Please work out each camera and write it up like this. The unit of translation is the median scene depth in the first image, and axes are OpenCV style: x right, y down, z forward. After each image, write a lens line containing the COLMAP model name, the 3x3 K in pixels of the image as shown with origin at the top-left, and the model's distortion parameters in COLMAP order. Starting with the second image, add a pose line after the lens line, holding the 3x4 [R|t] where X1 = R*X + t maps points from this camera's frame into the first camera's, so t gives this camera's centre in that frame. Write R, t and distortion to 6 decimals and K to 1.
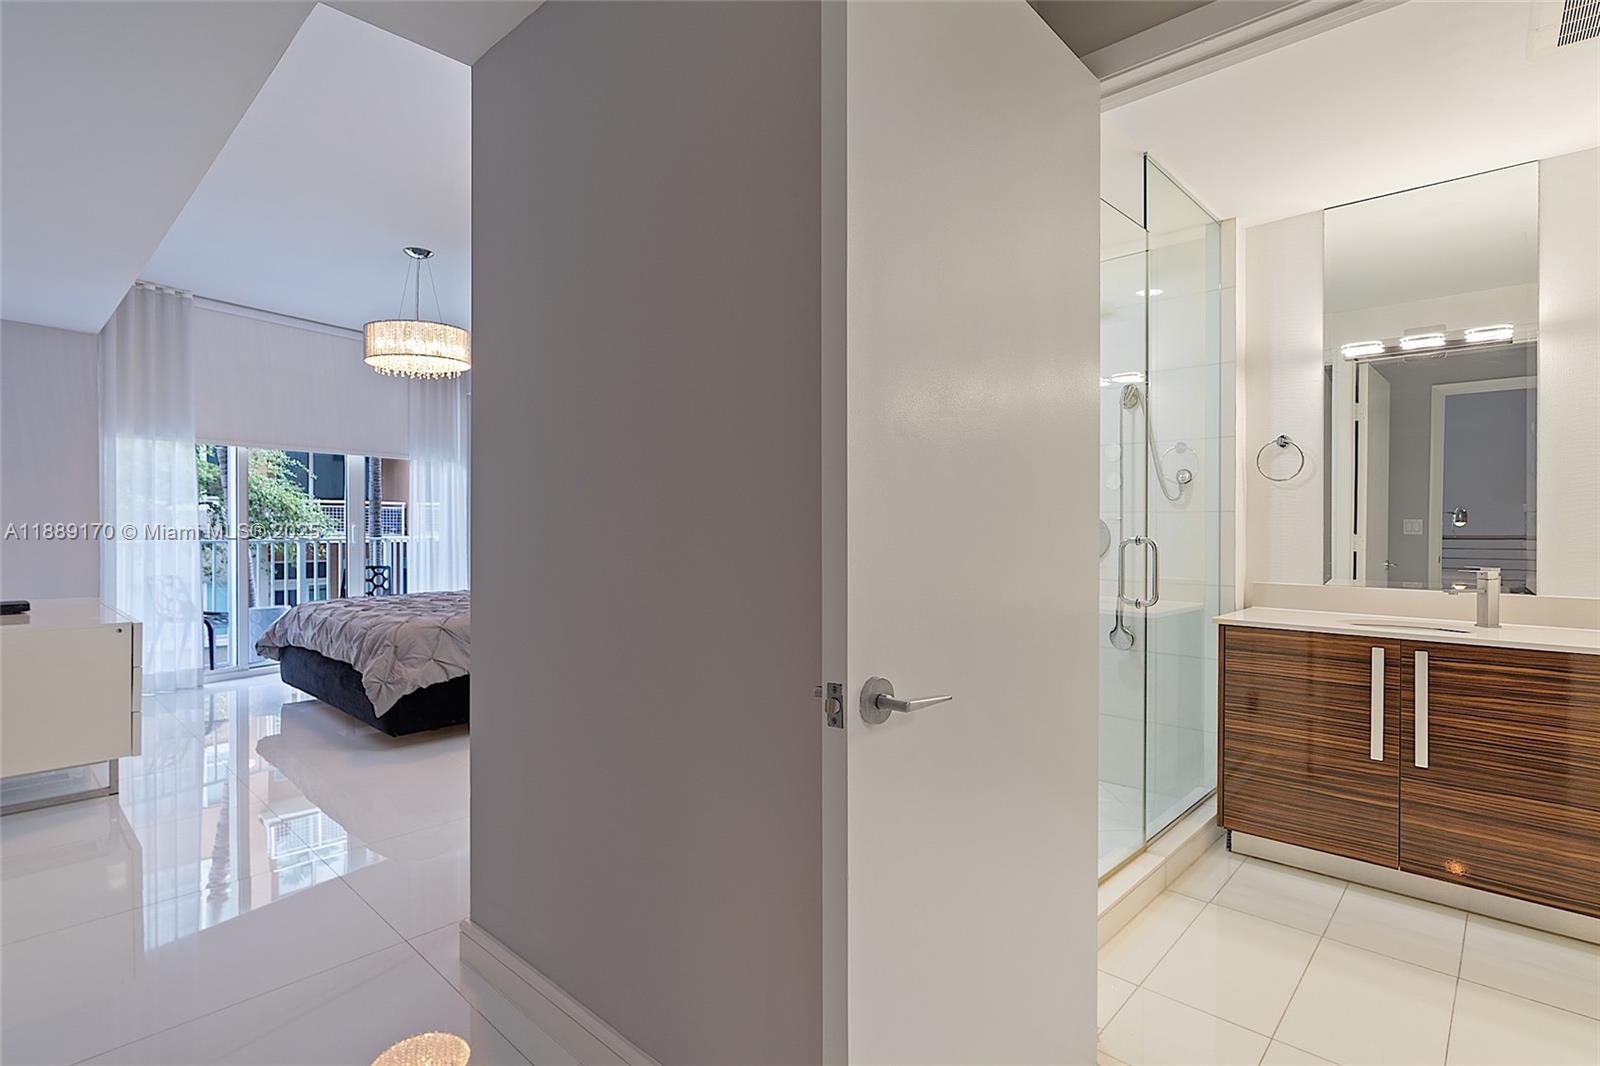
lens RADIAL K [[773.2, 0, 826.7], [0, 773.2, 530.8], [0, 0, 1]] dist [0.000415, 0.000467]
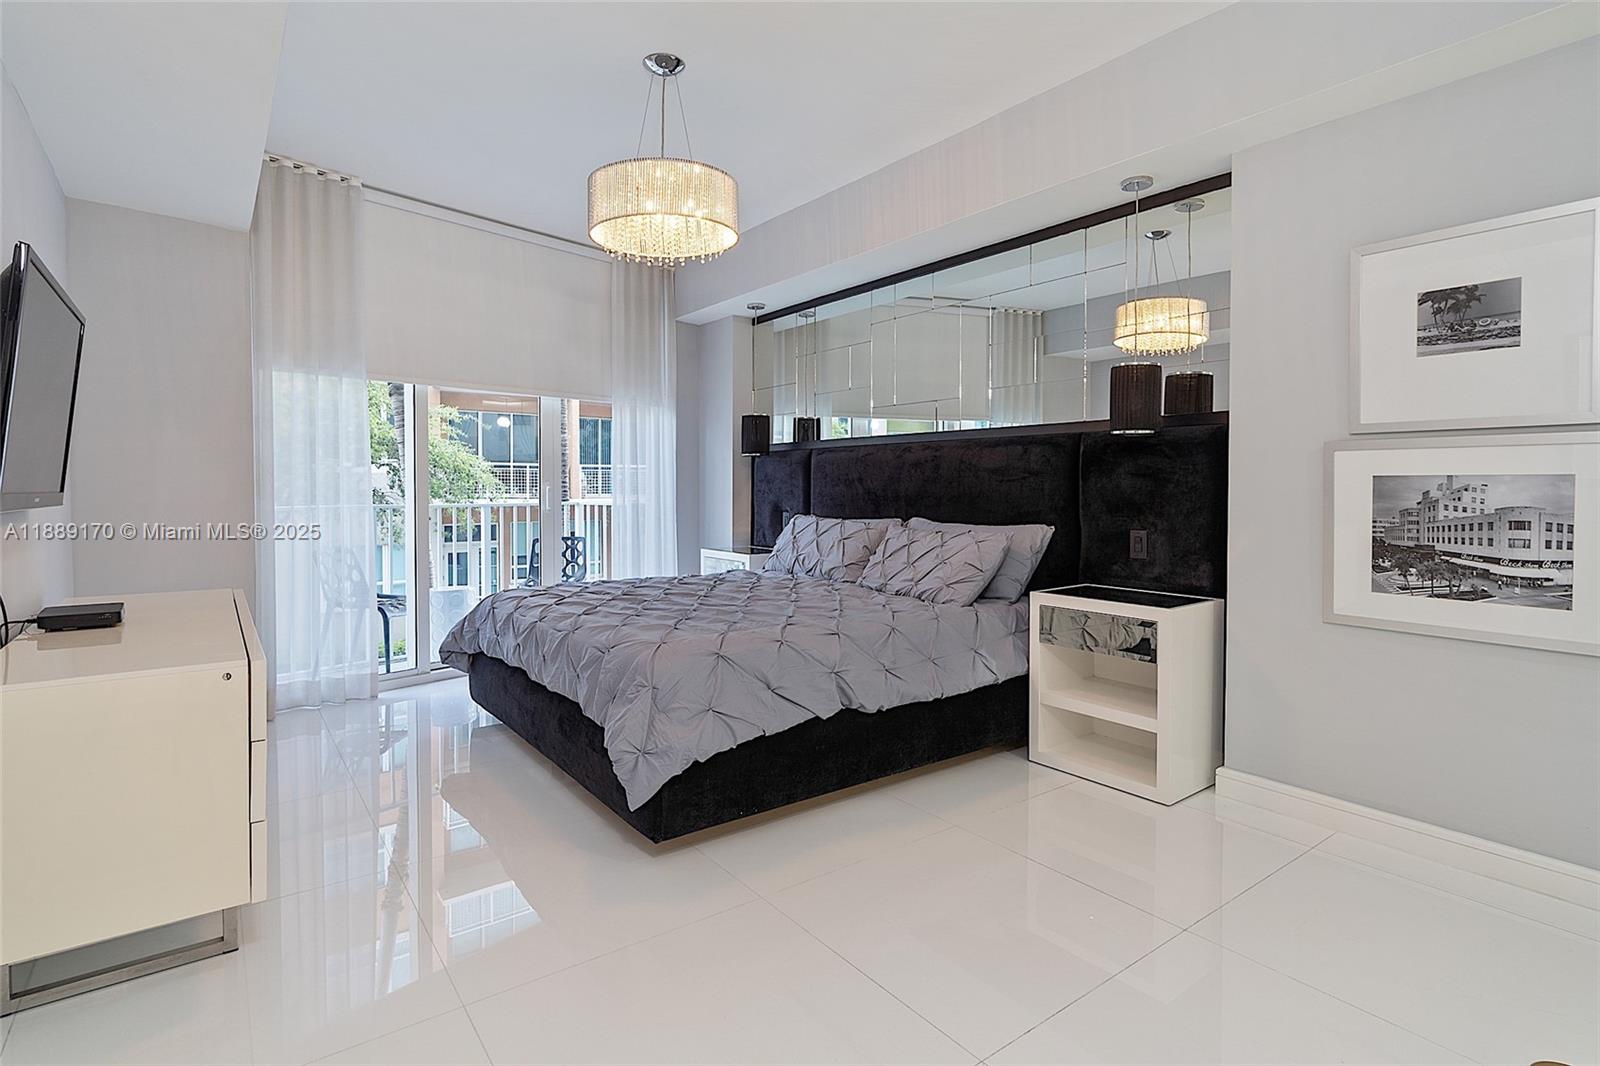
lens RADIAL K [[797.2, 0, 822.6], [0, 797.2, 503.2], [0, 0, 1]] dist [0.000500, -0.000110]
pose [[0.984292, 0.002763, -0.176526, -0.236339], [-0.000488, 0.999916, 0.012928, -0.001128], [0.176547, -0.012639, 0.984211, 0.307176]]
